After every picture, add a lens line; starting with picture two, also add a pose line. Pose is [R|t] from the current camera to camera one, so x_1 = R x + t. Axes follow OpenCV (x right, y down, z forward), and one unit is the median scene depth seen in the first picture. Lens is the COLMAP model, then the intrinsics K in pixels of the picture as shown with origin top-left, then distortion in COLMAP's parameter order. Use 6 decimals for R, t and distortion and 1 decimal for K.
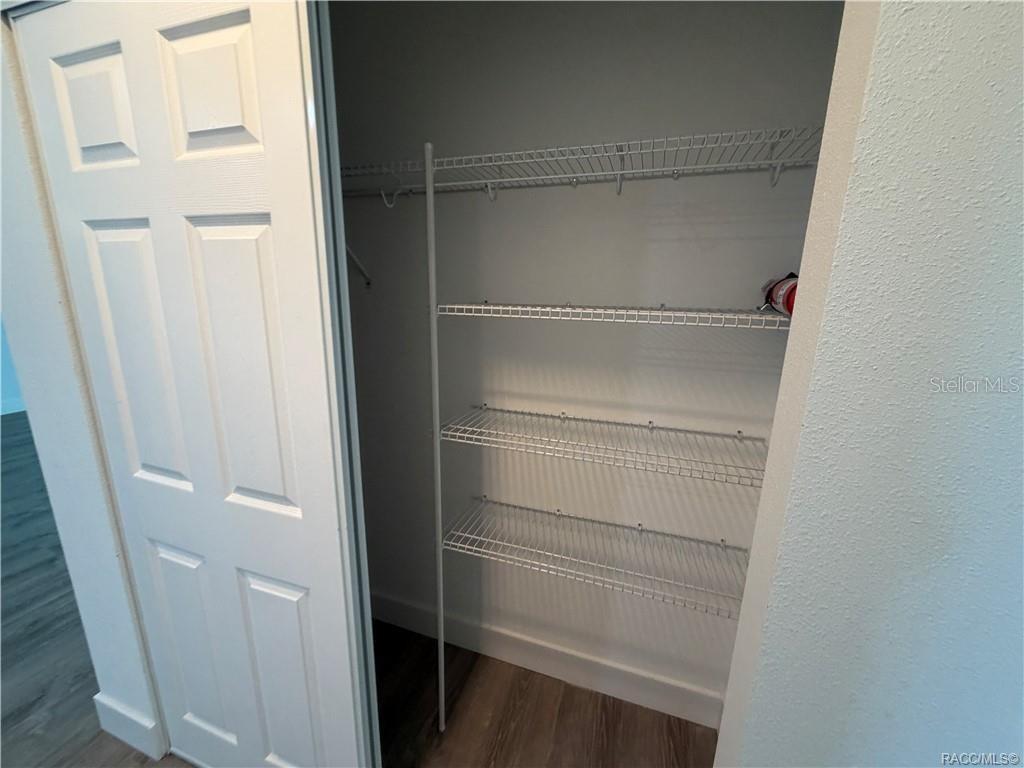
lens RADIAL K [[406.5, 0, 510.7], [0, 406.5, 382.9], [0, 0, 1]] dist [0.000380, -0.000135]
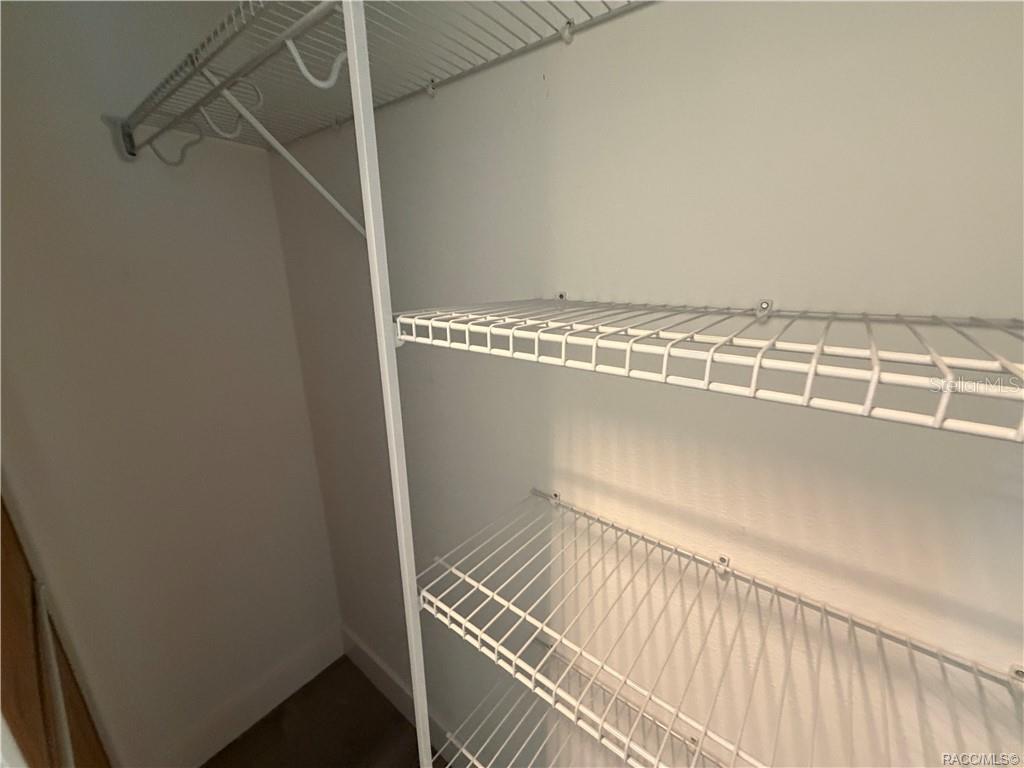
lens RADIAL K [[406.5, 0, 510.7], [0, 406.5, 382.9], [0, 0, 1]] dist [0.000380, -0.000135]
pose [[0.939670, 0.063977, -0.336047, 0.053495], [-0.047232, 0.997211, 0.057780, -0.130508], [0.338806, -0.038422, 0.940071, 0.556353]]
